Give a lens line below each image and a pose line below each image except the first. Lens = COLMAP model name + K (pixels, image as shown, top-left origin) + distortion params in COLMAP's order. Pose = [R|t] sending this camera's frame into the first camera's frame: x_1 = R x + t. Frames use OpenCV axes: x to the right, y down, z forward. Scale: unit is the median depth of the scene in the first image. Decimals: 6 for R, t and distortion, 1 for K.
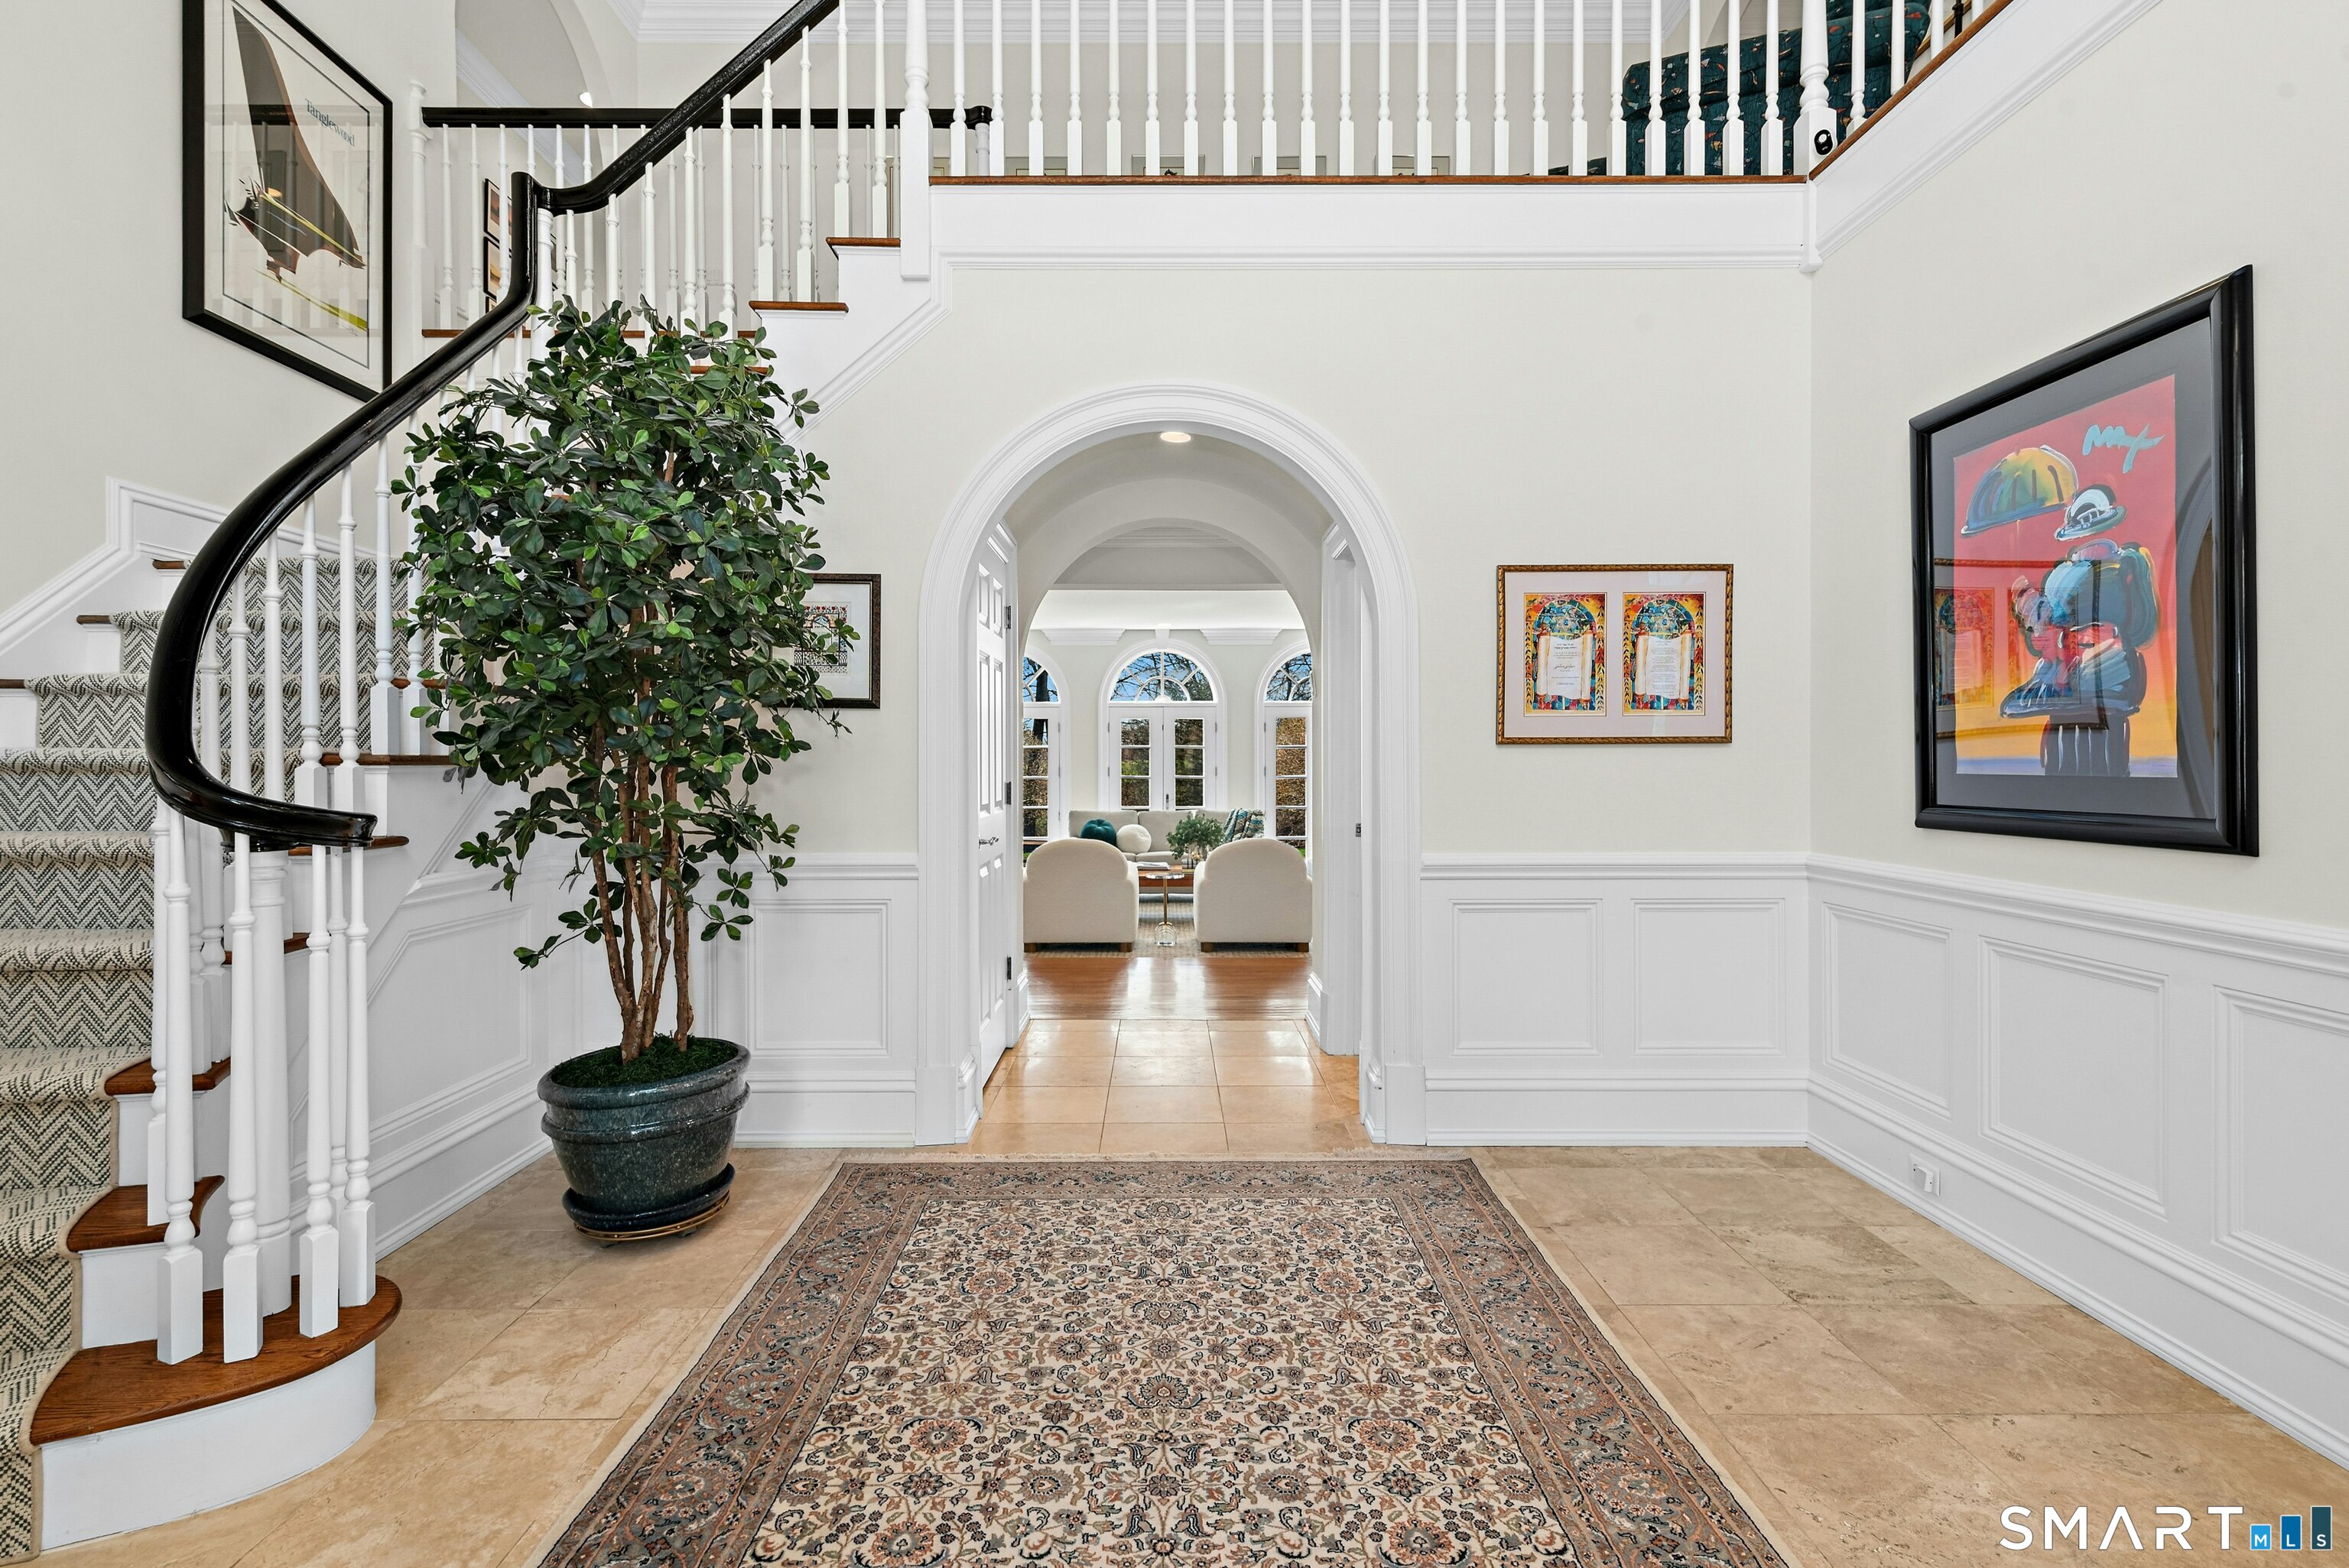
lens RADIAL K [[1093.1, 0, 1168.9], [0, 1093.1, 763.8], [0, 0, 1]] dist [0.010563, -0.001128]
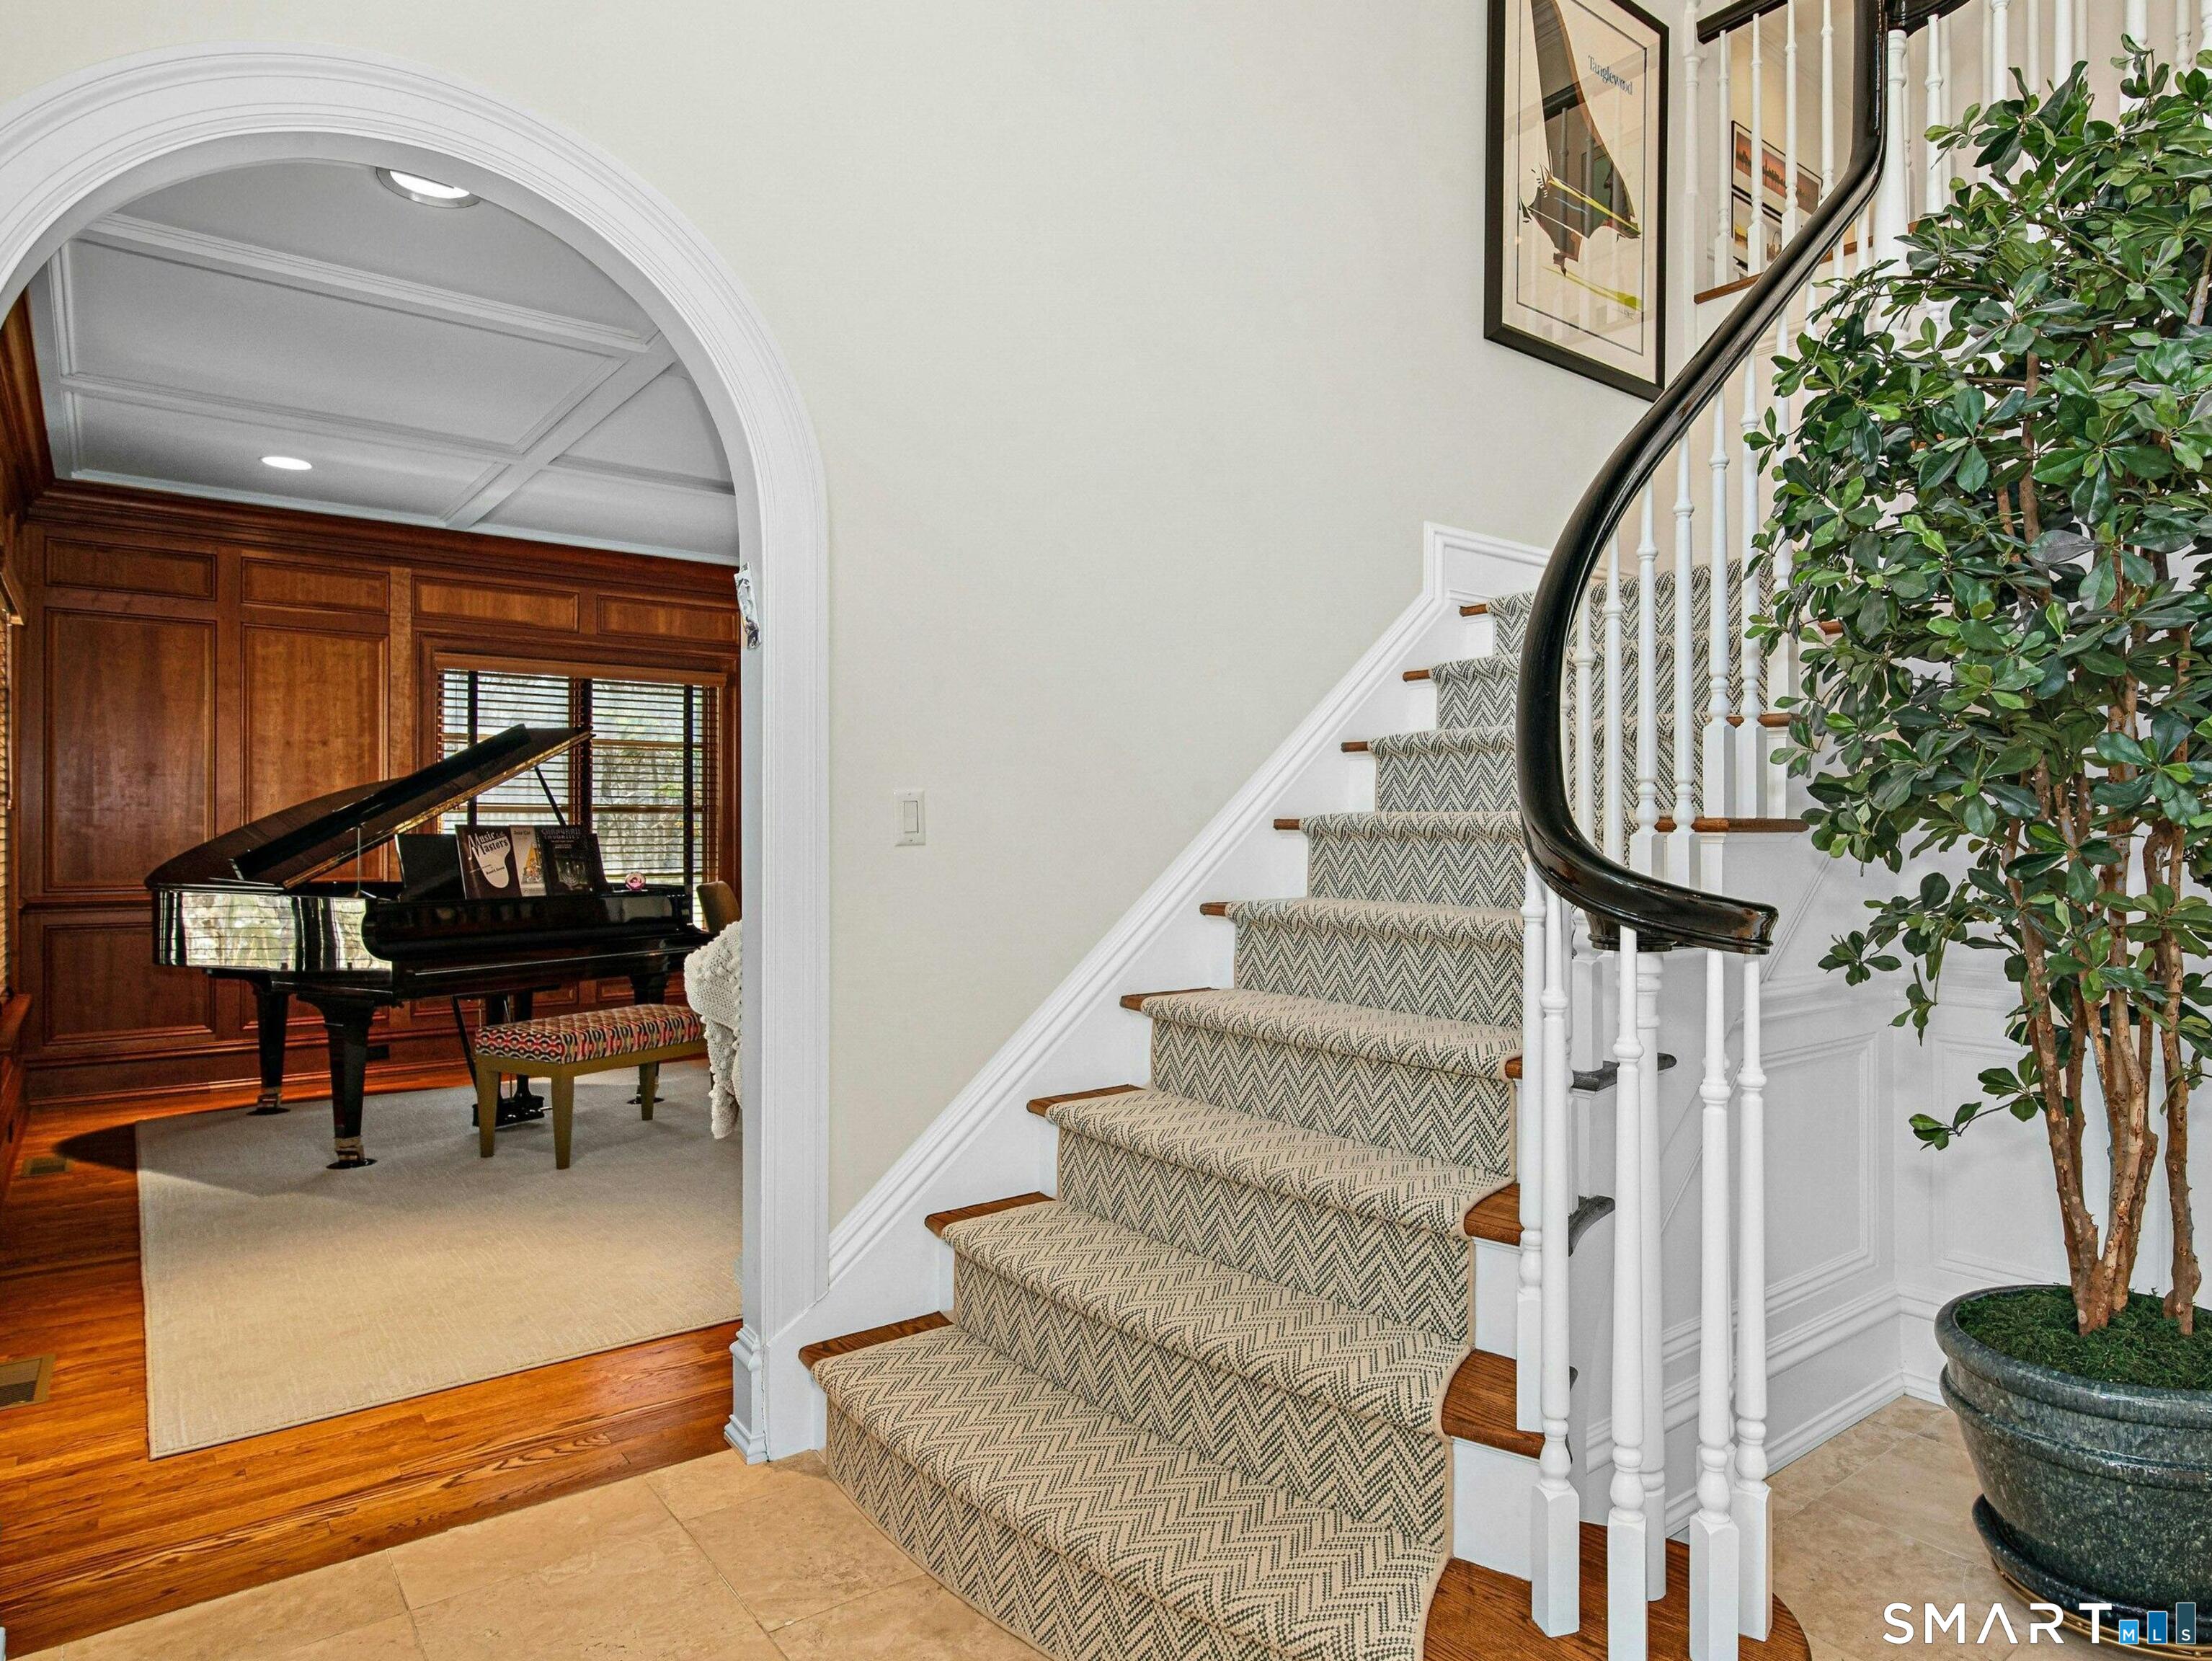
lens RADIAL K [[1271.9, 0, 1182.3], [0, 1271.9, 824.9], [0, 0, 1]] dist [0.001742, -0.000348]
pose [[0.618102, 0.000300, -0.786098, -0.282805], [-0.004807, 0.999983, -0.003398, 0.001137], [0.786083, 0.005879, 0.618093, 0.201674]]
